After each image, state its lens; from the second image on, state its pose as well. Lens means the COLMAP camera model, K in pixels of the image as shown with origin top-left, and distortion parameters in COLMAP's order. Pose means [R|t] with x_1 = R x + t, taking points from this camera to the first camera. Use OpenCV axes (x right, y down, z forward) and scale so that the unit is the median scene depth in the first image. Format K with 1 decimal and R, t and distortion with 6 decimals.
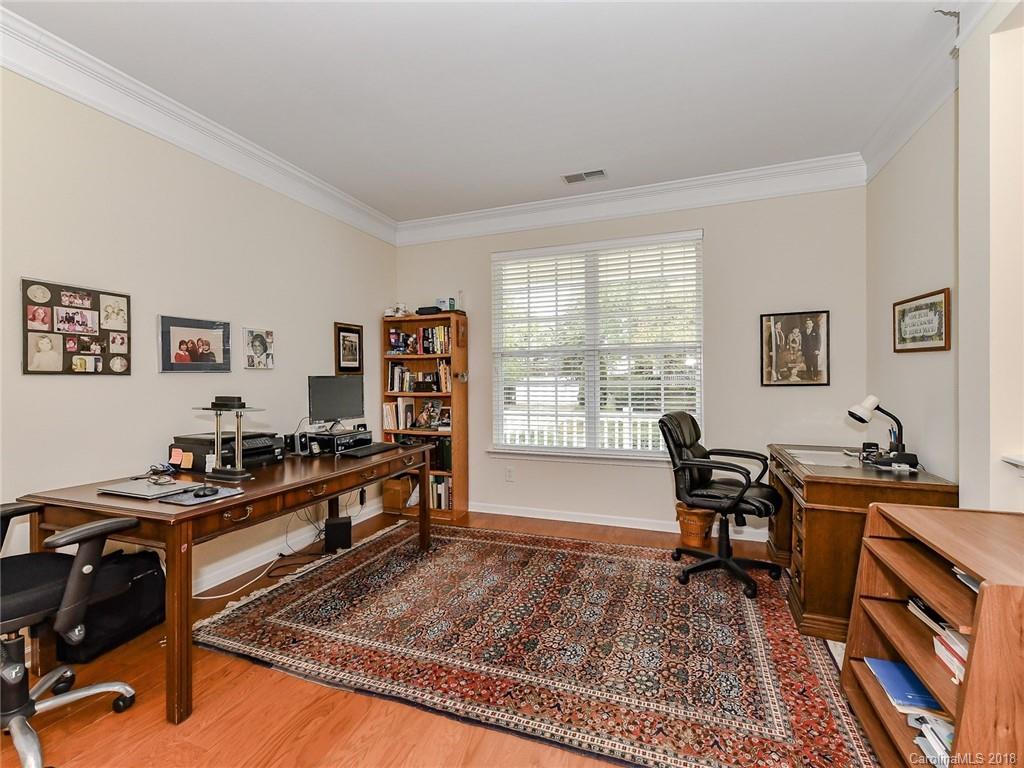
lens RADIAL K [[457.8, 0, 521.0], [0, 457.8, 386.5], [0, 0, 1]] dist [0.010013, -0.004502]
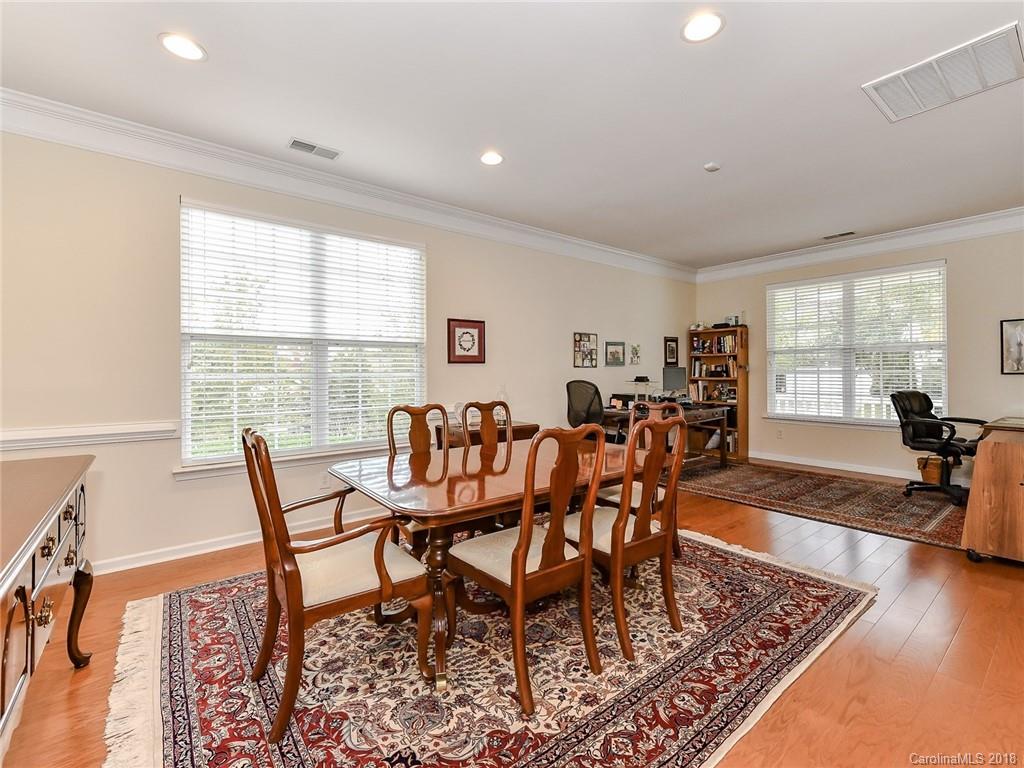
lens RADIAL K [[457.8, 0, 526.4], [0, 457.8, 365.7], [0, 0, 1]] dist [0.010013, -0.004502]
pose [[0.864330, -0.005985, -0.502889, 0.016901], [-0.007084, 0.999685, -0.024072, 0.018237], [0.502875, 0.024368, 0.864016, -0.875169]]
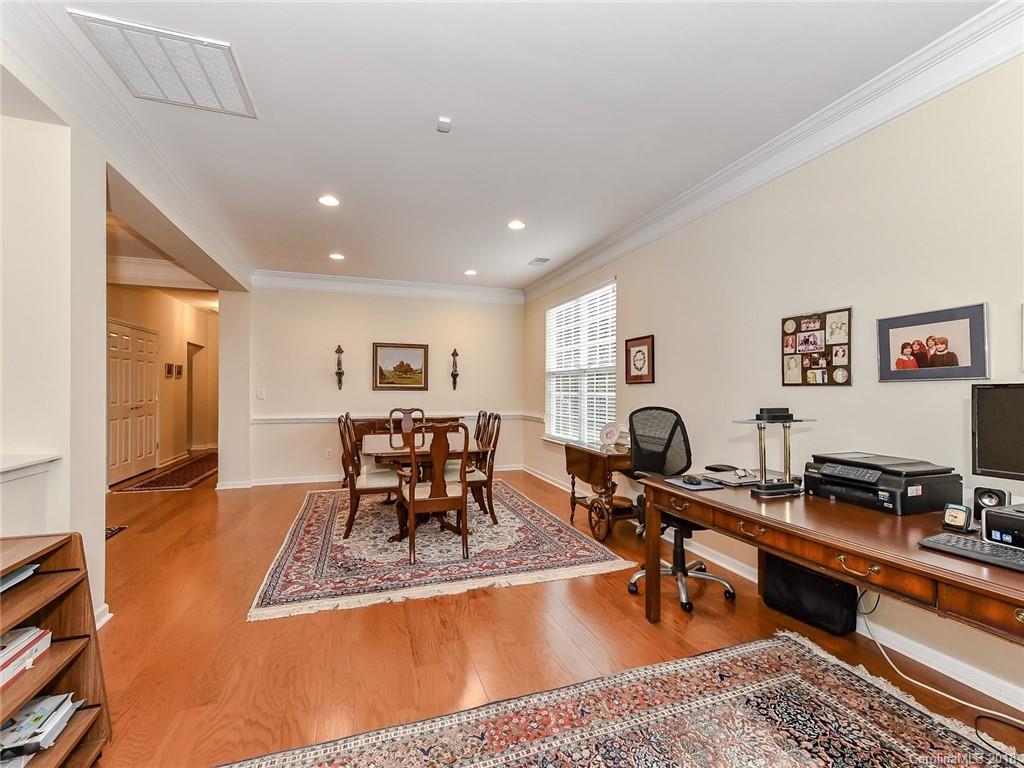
lens RADIAL K [[457.8, 0, 511.1], [0, 457.8, 391.5], [0, 0, 1]] dist [0.010013, -0.004502]
pose [[-0.777940, 0.010285, -0.628254, 0.269043], [-0.003036, 0.999793, 0.020126, -0.021251], [0.628331, 0.017564, -0.777748, 0.942253]]
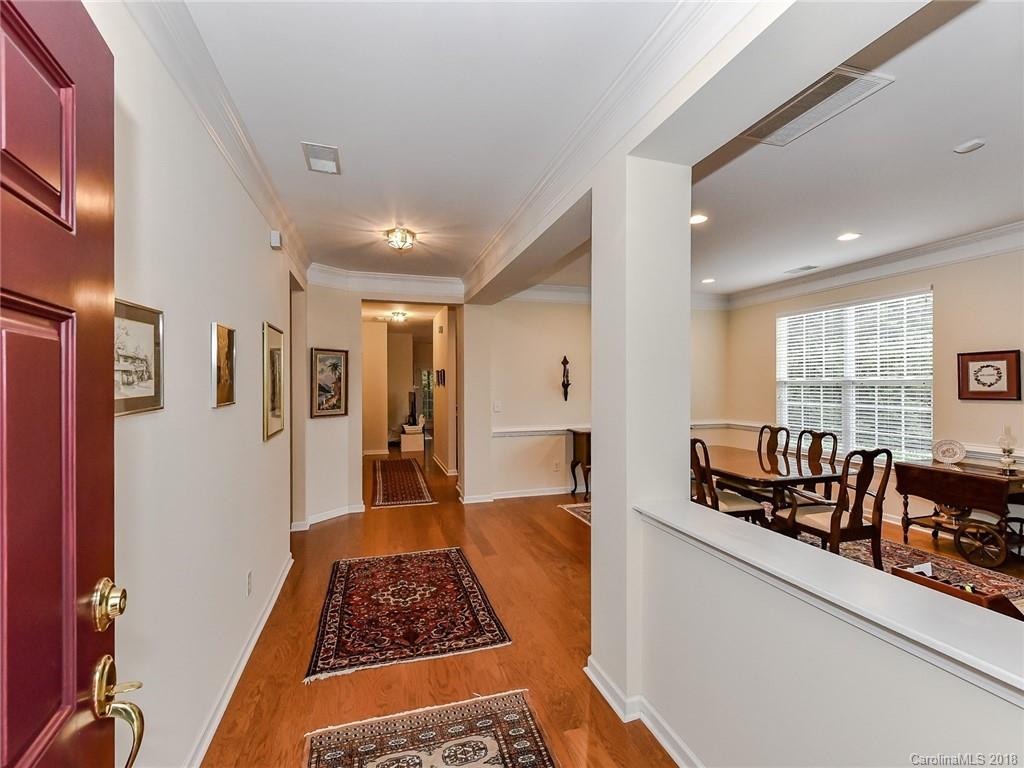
lens RADIAL K [[457.8, 0, 515.4], [0, 457.8, 387.0], [0, 0, 1]] dist [0.010013, -0.004502]
pose [[-0.793160, 0.016653, -0.608786, 0.920686], [0.005041, 0.999771, 0.020780, -0.084260], [0.608993, 0.013413, -0.793063, 0.385290]]
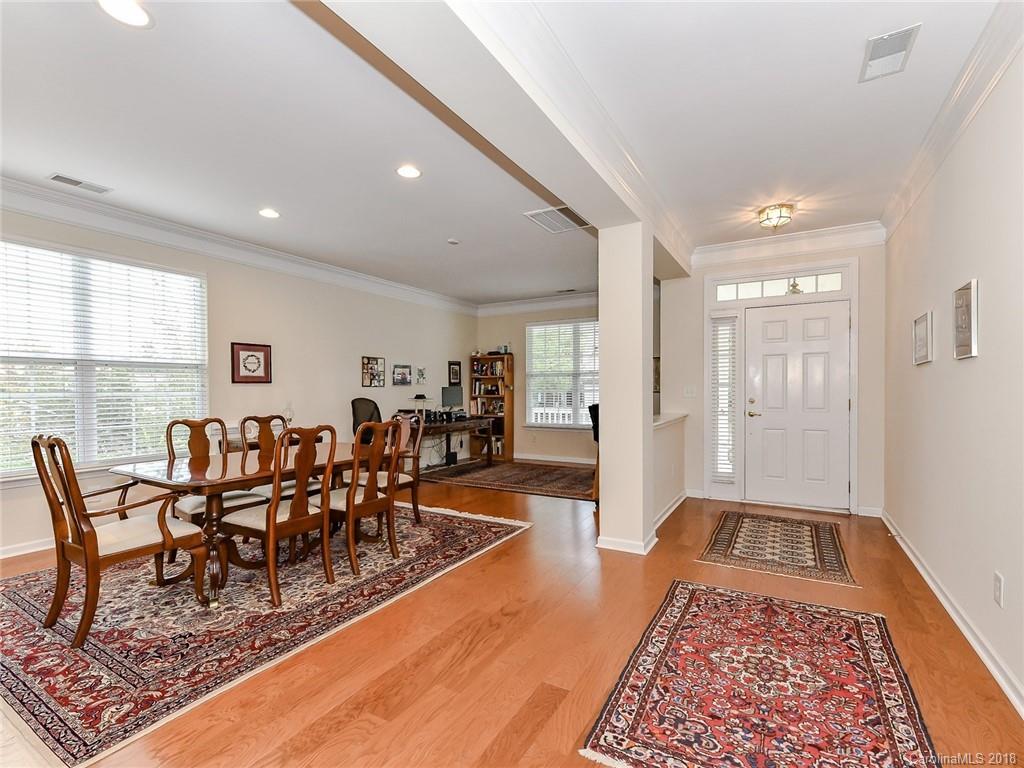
lens RADIAL K [[457.8, 0, 529.7], [0, 457.8, 397.3], [0, 0, 1]] dist [0.010013, -0.004502]
pose [[0.988835, 0.007888, -0.148807, 0.308885], [-0.007044, 0.999956, 0.006199, 0.011034], [0.148849, -0.005082, 0.988847, -1.151040]]
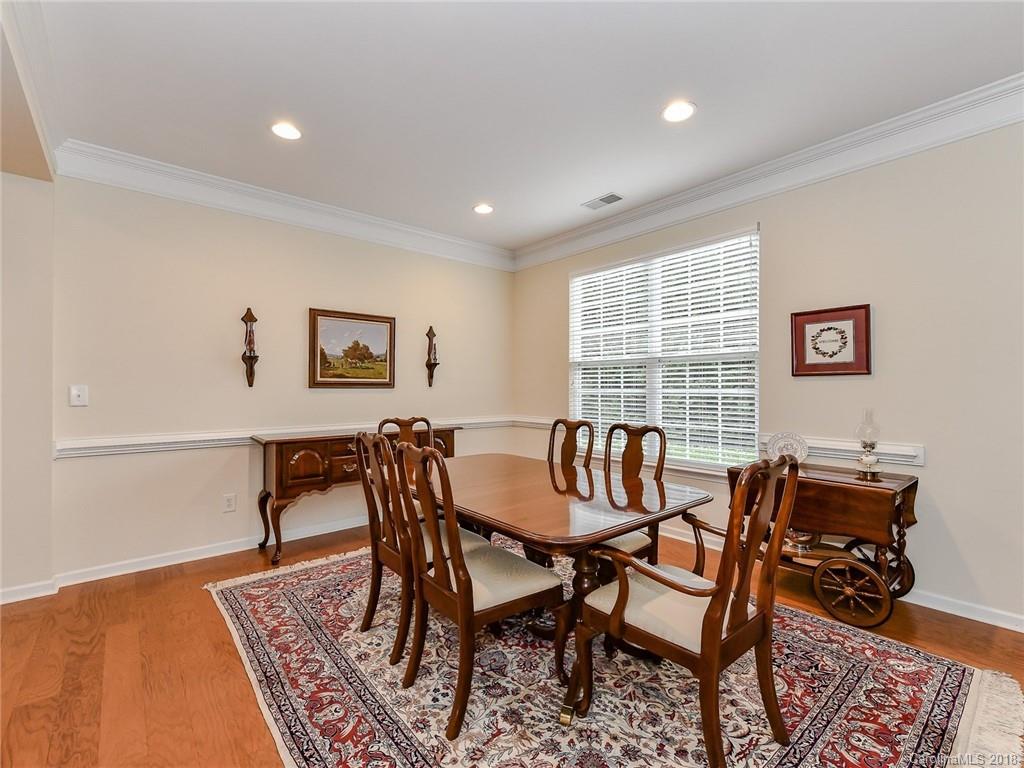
lens RADIAL K [[457.8, 0, 506.7], [0, 457.8, 386.7], [0, 0, 1]] dist [0.010013, -0.004502]
pose [[-0.491736, 0.005000, -0.870730, 0.266145], [-0.005688, 0.999944, 0.008954, -0.001605], [0.870726, 0.009355, -0.491680, 0.078048]]
